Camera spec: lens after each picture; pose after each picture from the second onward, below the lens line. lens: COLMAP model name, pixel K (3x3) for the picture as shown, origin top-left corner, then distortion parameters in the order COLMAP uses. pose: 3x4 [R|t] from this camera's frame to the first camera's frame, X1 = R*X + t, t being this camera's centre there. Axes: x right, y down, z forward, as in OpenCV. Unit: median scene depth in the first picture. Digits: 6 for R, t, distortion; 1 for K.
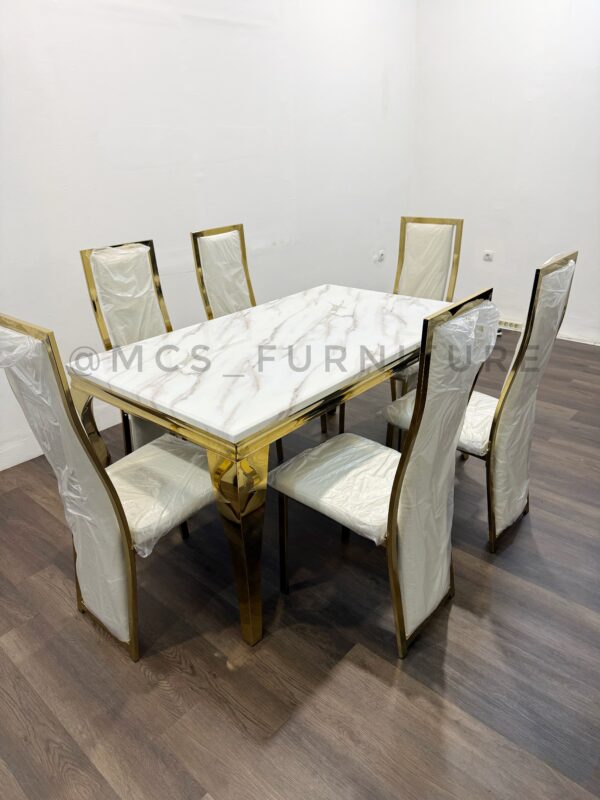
lens RADIAL K [[570.6, 0, 298.1], [0, 570.6, 397.8], [0, 0, 1]] dist [0.001830, -0.007992]
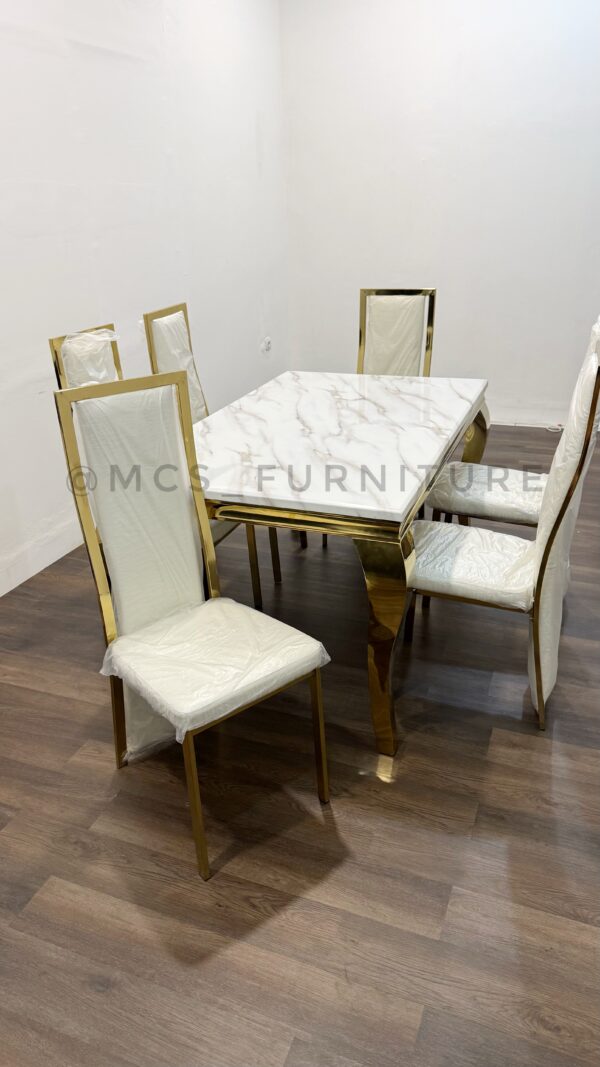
lens RADIAL K [[751.2, 0, 301.7], [0, 751.2, 531.7], [0, 0, 1]] dist [0.009572, -0.007997]
pose [[0.935712, -0.130413, 0.327772, -0.427369], [0.135791, 0.990716, 0.006531, 0.042387], [-0.325581, 0.038397, 0.944734, -0.067794]]
